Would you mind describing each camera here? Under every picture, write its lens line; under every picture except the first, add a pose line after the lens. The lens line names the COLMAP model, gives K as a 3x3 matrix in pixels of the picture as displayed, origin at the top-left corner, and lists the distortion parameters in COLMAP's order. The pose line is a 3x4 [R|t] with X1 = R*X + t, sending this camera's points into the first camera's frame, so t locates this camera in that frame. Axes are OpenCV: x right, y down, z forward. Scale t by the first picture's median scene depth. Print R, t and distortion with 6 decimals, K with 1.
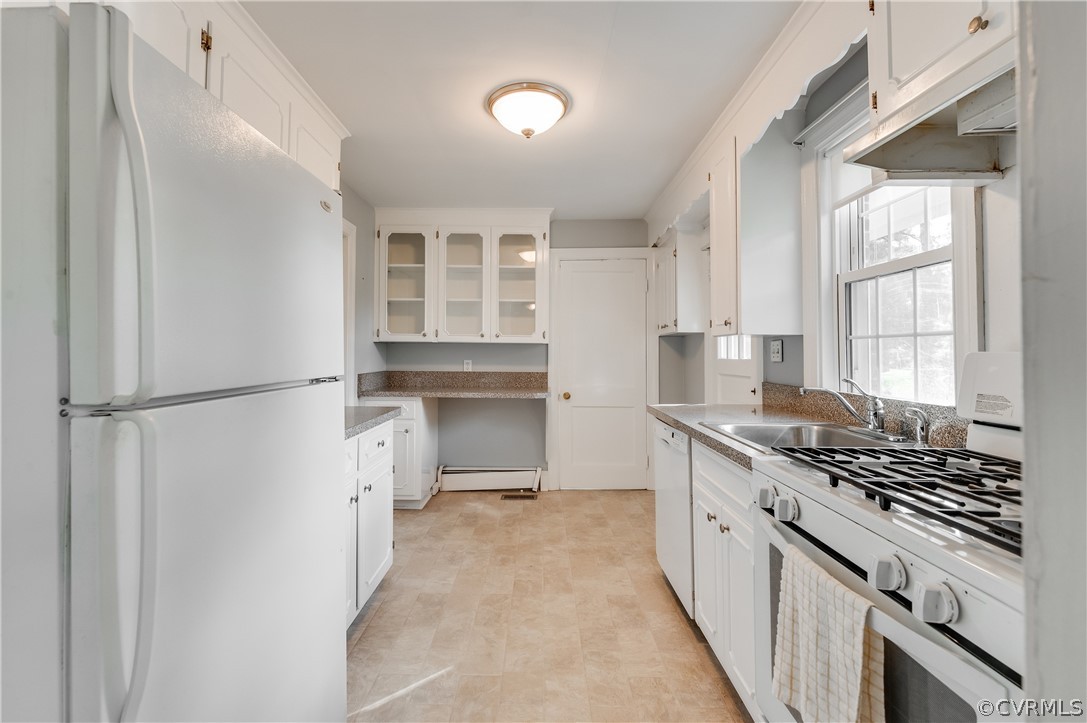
lens RADIAL K [[480.1, 0, 543.5], [0, 480.1, 361.5], [0, 0, 1]] dist [0.002522, 0.000233]
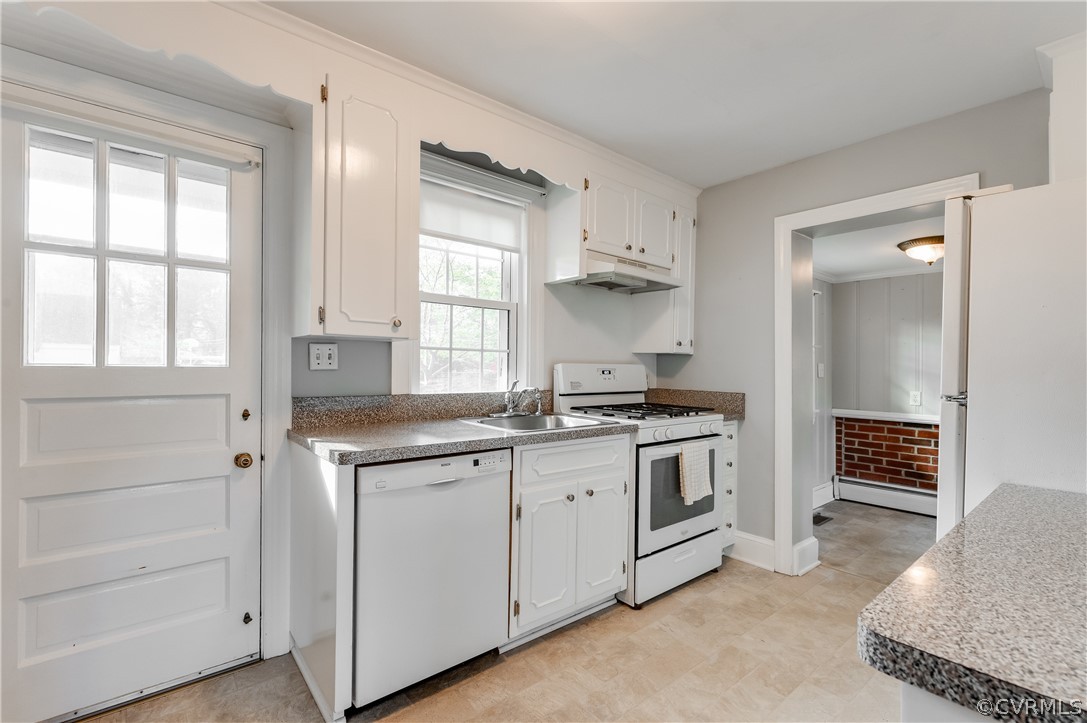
lens RADIAL K [[480.1, 0, 543.5], [0, 480.1, 361.5], [0, 0, 1]] dist [0.002522, 0.000233]
pose [[-0.630708, -0.010907, 0.775944, -0.519803], [-0.007154, 0.999940, 0.008240, -0.031011], [-0.775988, -0.000354, -0.630748, 1.717971]]
